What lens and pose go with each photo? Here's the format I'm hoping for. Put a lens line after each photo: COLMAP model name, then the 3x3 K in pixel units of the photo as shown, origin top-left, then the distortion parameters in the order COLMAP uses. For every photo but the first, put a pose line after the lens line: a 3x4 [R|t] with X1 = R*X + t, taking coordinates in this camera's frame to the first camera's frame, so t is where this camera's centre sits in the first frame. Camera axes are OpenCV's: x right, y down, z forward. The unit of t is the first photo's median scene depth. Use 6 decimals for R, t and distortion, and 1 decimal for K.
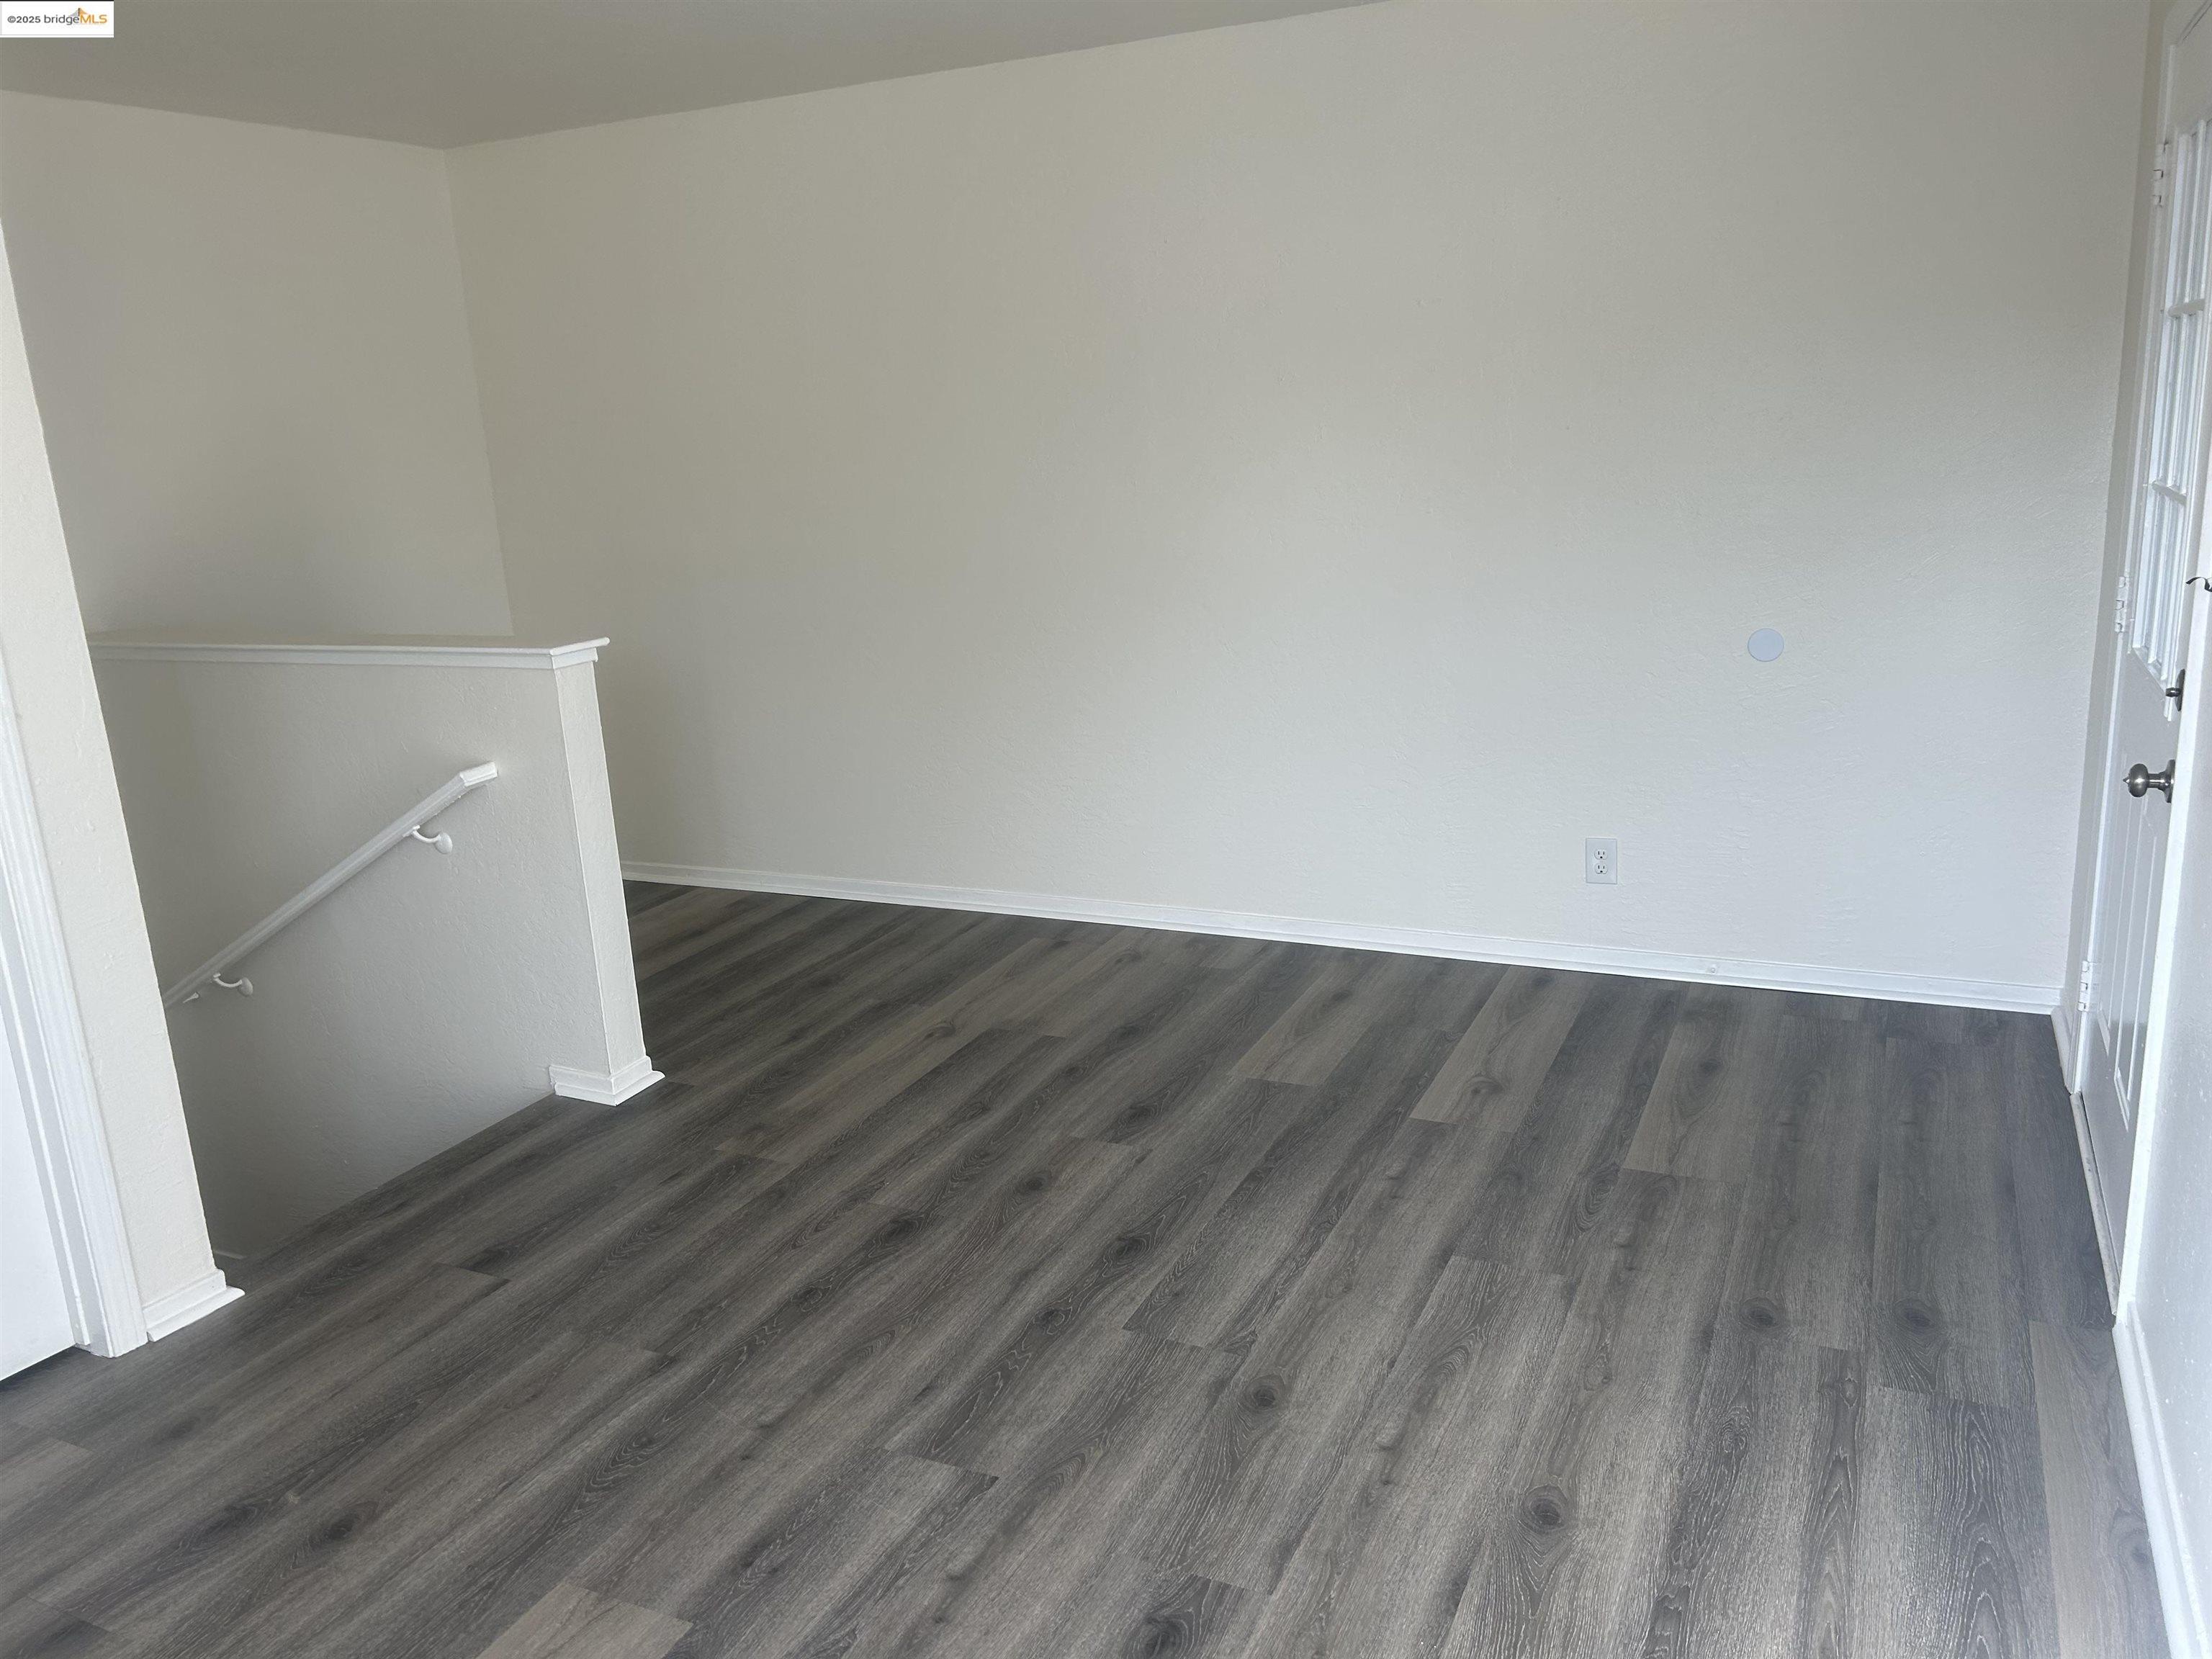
lens RADIAL K [[1670.1, 0, 1104.2], [0, 1670.1, 826.3], [0, 0, 1]] dist [0.005168, -0.002328]
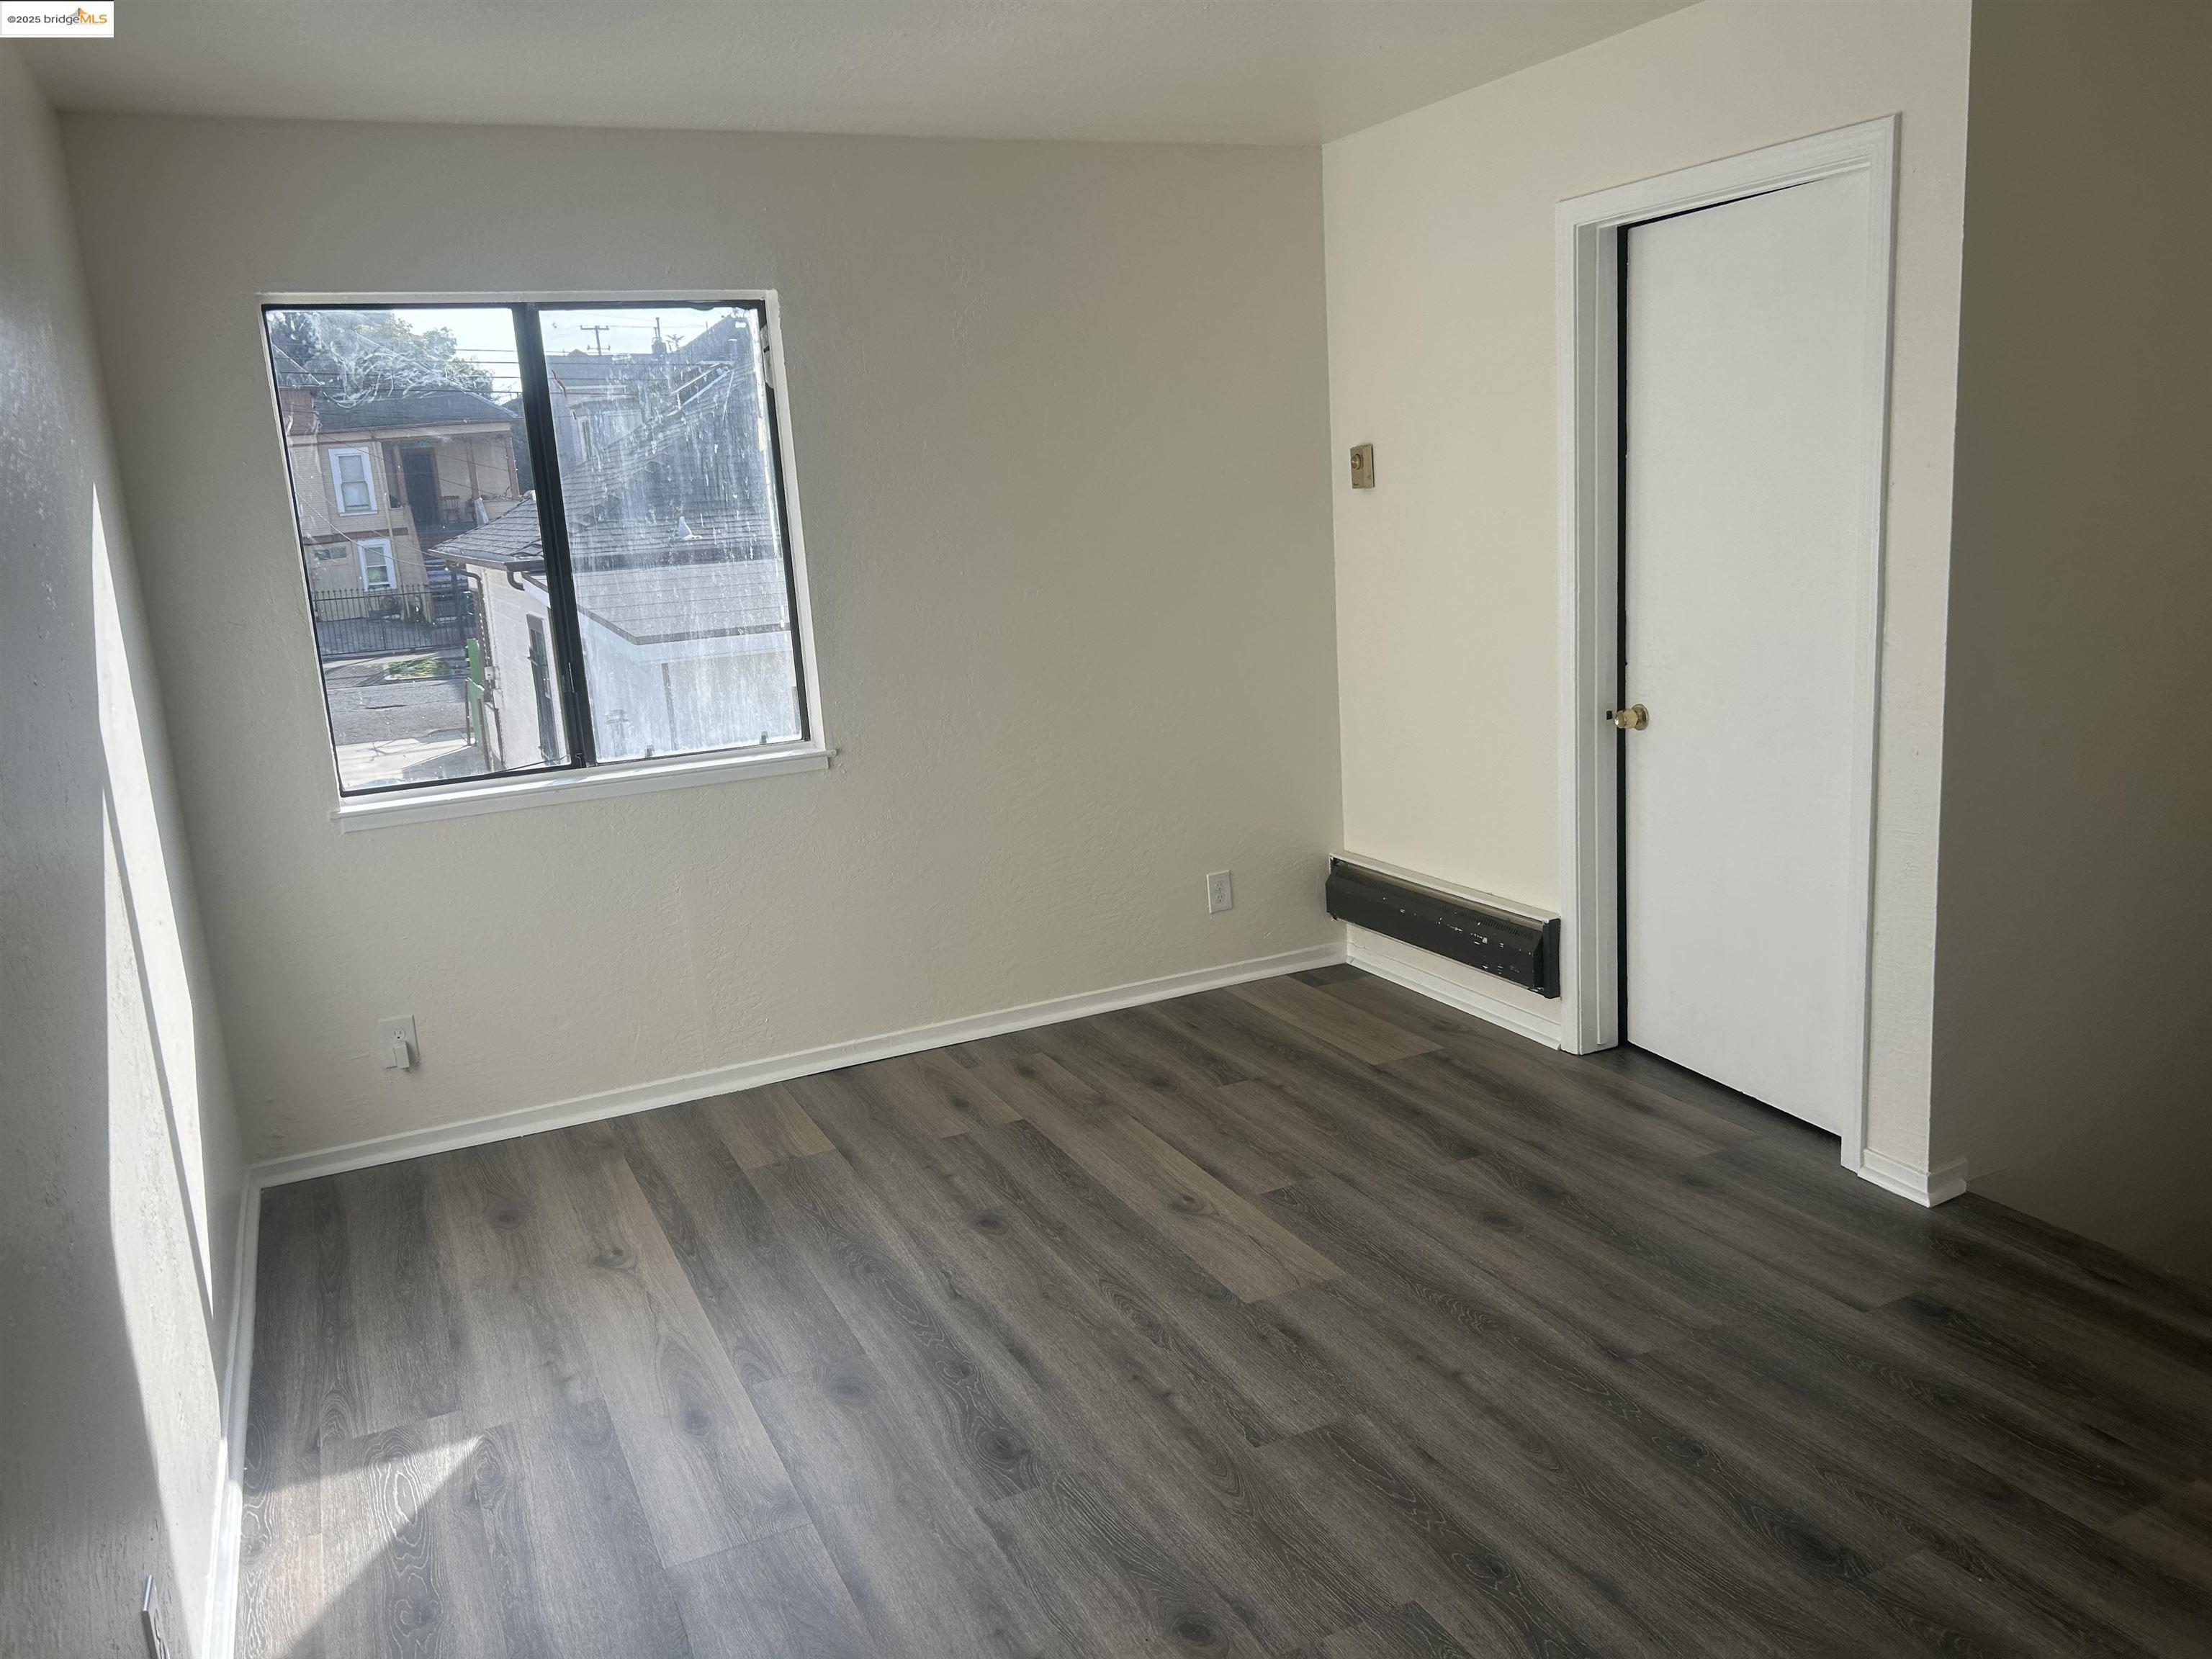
lens RADIAL K [[1670.1, 0, 1104.8], [0, 1670.1, 828.8], [0, 0, 1]] dist [0.005168, -0.002328]
pose [[-0.624106, 0.253284, -0.739148, 0.684910], [-0.096817, 0.913640, 0.394826, -0.393101], [0.775318, 0.317975, -0.545686, 1.347273]]
